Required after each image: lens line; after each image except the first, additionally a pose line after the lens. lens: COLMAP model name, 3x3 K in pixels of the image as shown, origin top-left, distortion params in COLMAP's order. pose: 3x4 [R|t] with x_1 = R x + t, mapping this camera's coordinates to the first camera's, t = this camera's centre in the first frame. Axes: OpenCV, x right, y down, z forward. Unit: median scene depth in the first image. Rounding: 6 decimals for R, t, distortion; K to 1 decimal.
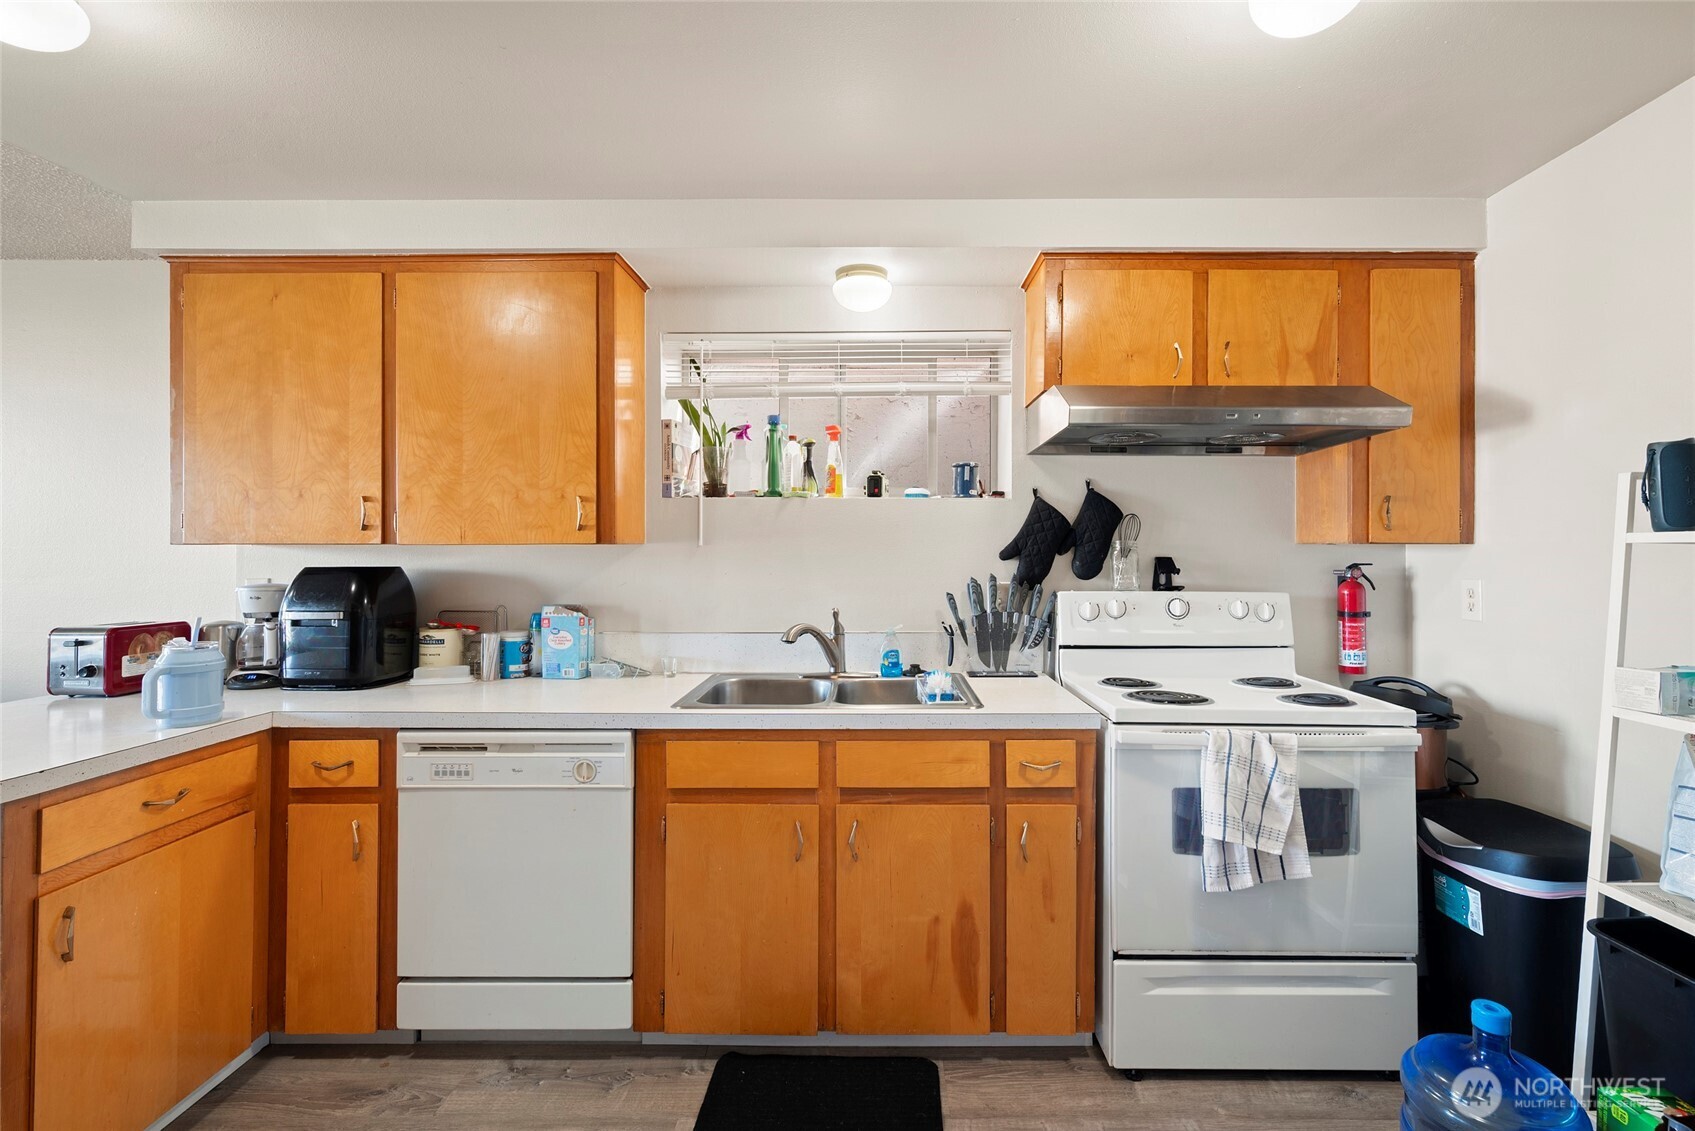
lens RADIAL K [[743.9, 0, 851.1], [0, 743.9, 547.0], [0, 0, 1]] dist [0.000206, 0.000051]
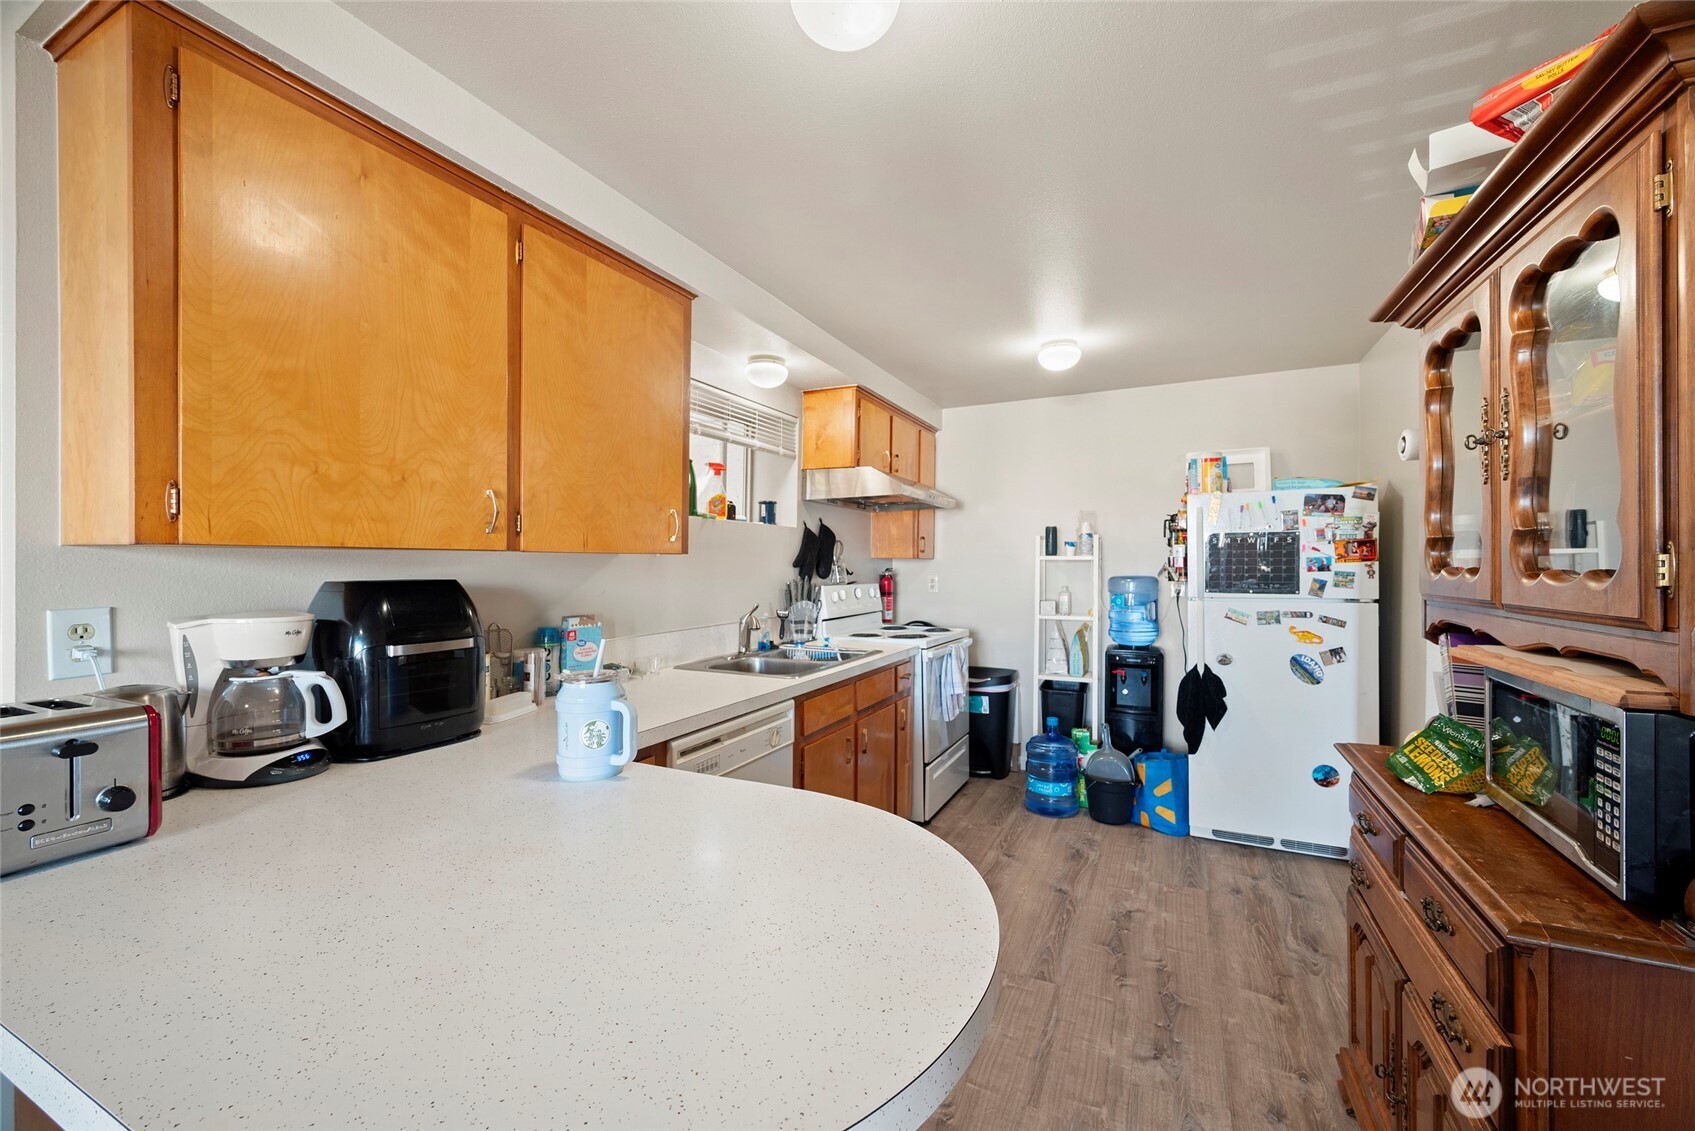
lens RADIAL K [[678.7, 0, 847.5], [0, 678.7, 565.5], [0, 0, 1]] dist [-0.000346, -0.000007]
pose [[0.430091, -0.002646, 0.902782, -1.138339], [-0.011004, 0.999906, 0.008173, 0.002199], [-0.902719, -0.013449, 0.430021, 0.346108]]
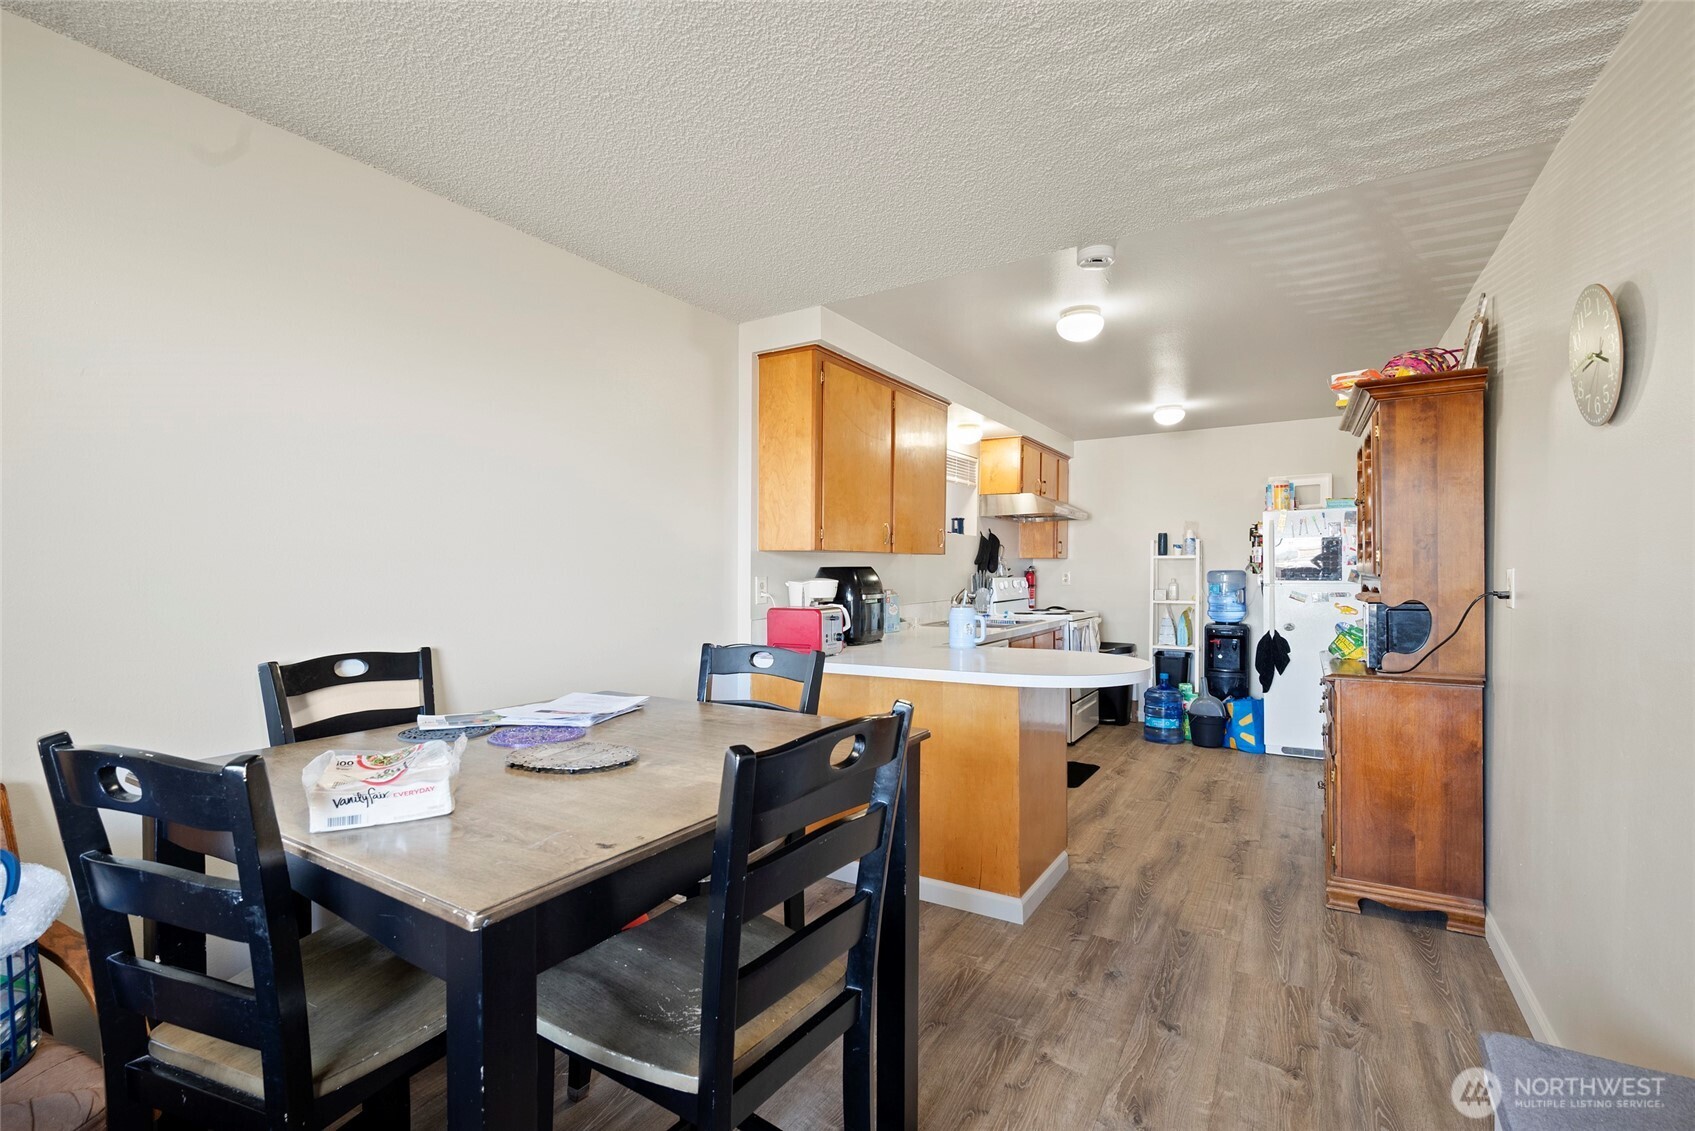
lens RADIAL K [[766.0, 0, 847.4], [0, 766.0, 575.6], [0, 0, 1]] dist [0.000039, 0.000003]
pose [[0.511572, -0.010364, 0.859178, -2.148903], [-0.006347, 0.999854, 0.015840, 0.020573], [-0.859217, -0.013556, 0.511431, 0.208854]]
